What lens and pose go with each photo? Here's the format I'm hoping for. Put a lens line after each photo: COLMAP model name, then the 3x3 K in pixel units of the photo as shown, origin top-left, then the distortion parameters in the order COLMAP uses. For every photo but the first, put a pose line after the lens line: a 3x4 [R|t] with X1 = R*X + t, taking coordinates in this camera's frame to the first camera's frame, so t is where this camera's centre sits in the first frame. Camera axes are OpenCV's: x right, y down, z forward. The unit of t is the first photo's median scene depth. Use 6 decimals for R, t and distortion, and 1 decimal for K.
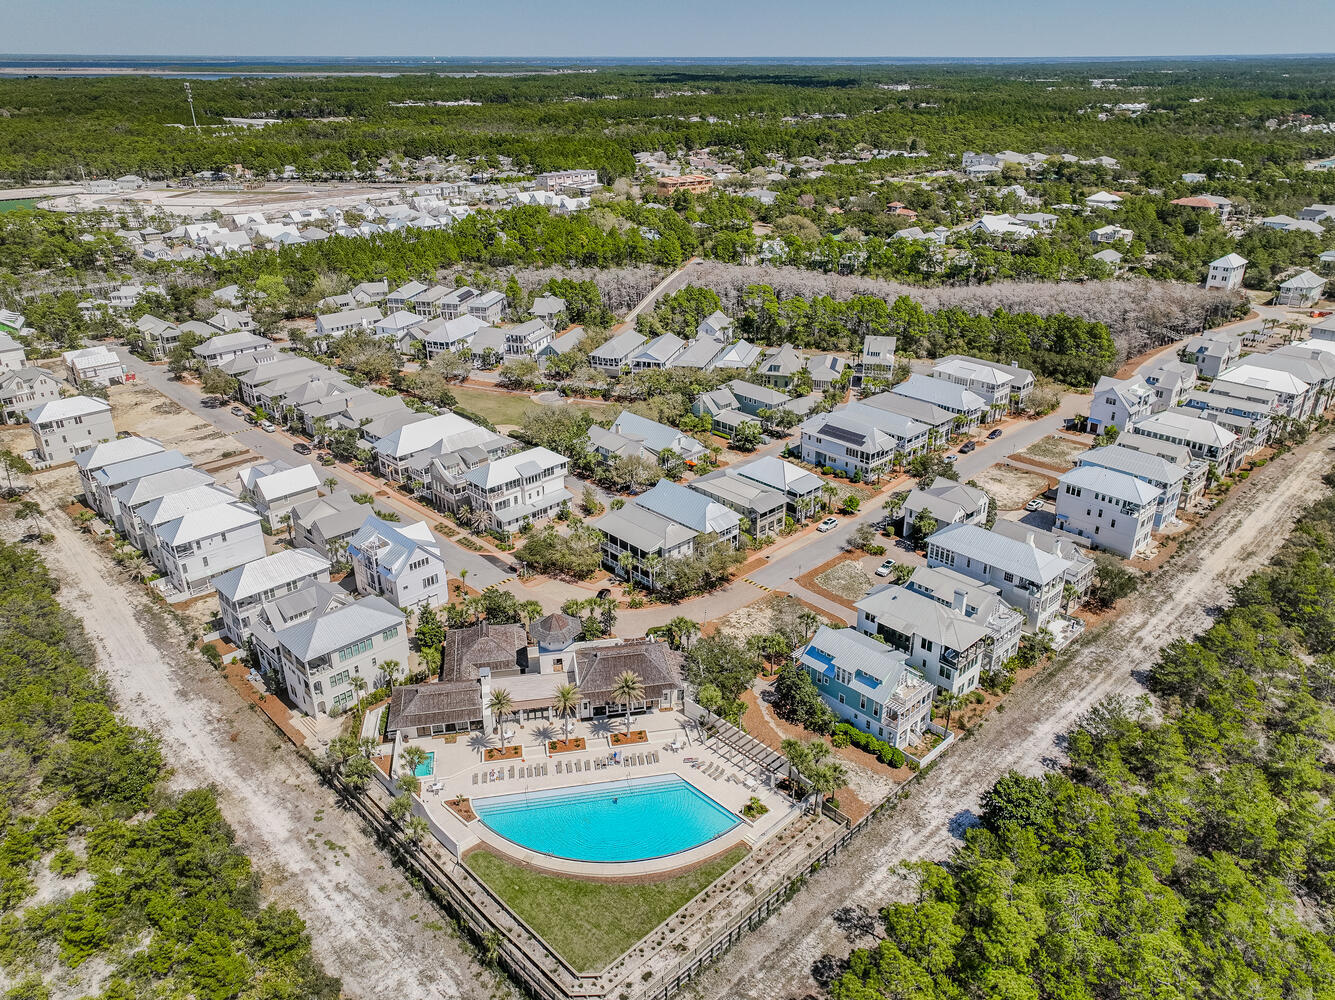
lens RADIAL K [[964.5, 0, 679.0], [0, 964.5, 495.3], [0, 0, 1]] dist [0.002686, 0.012008]
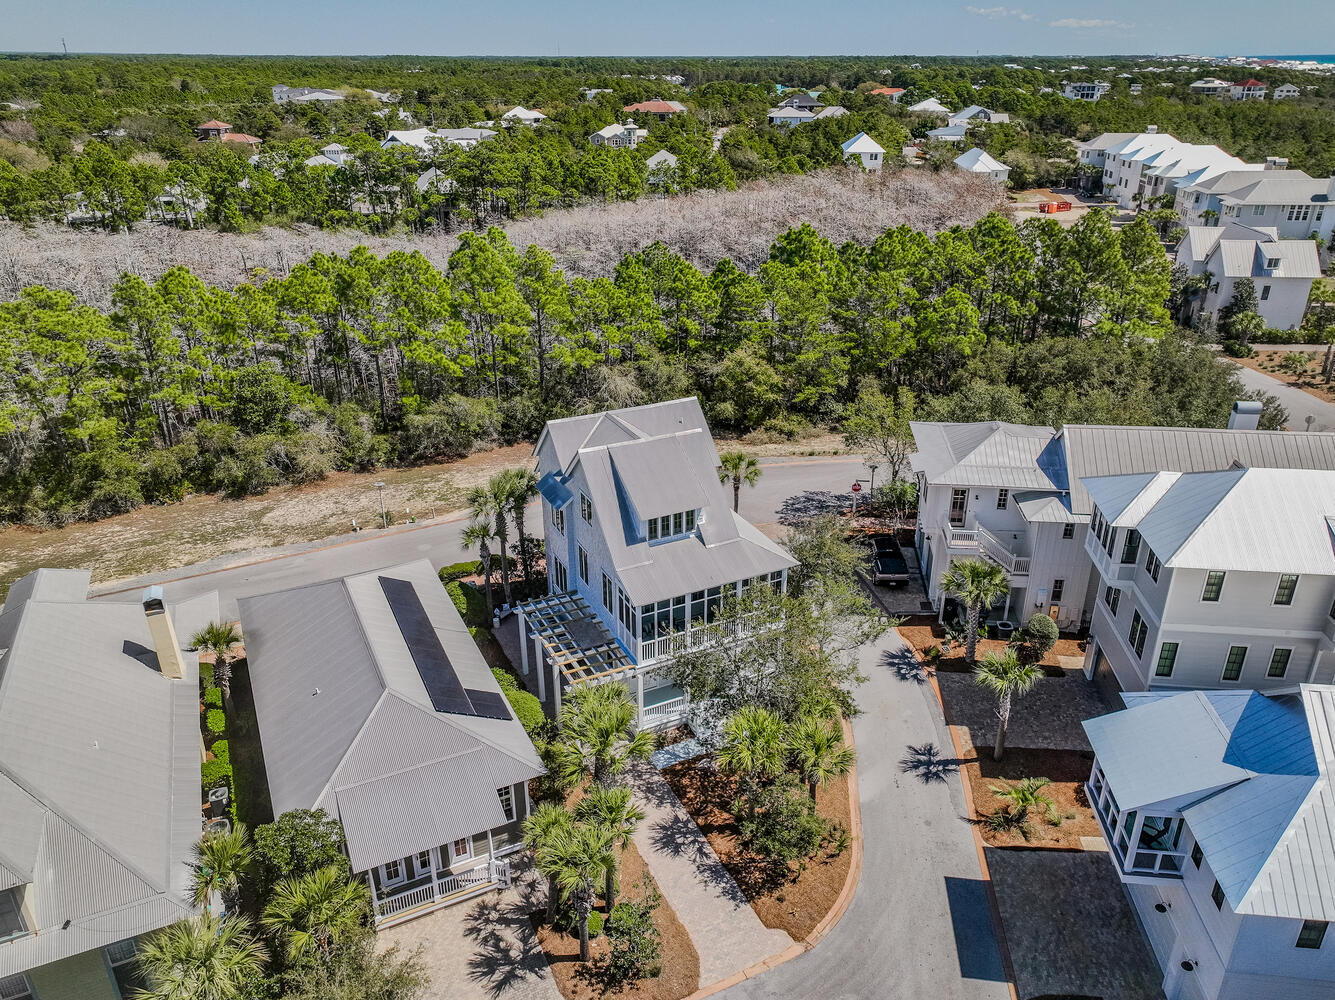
lens RADIAL K [[964.5, 0, 679.0], [0, 964.5, 495.3], [0, 0, 1]] dist [0.002686, 0.012008]
pose [[0.767568, -0.262100, 0.584929, 0.093703], [0.264197, 0.960818, 0.083841, -0.140272], [-0.583985, 0.090183, 0.806739, 0.740722]]
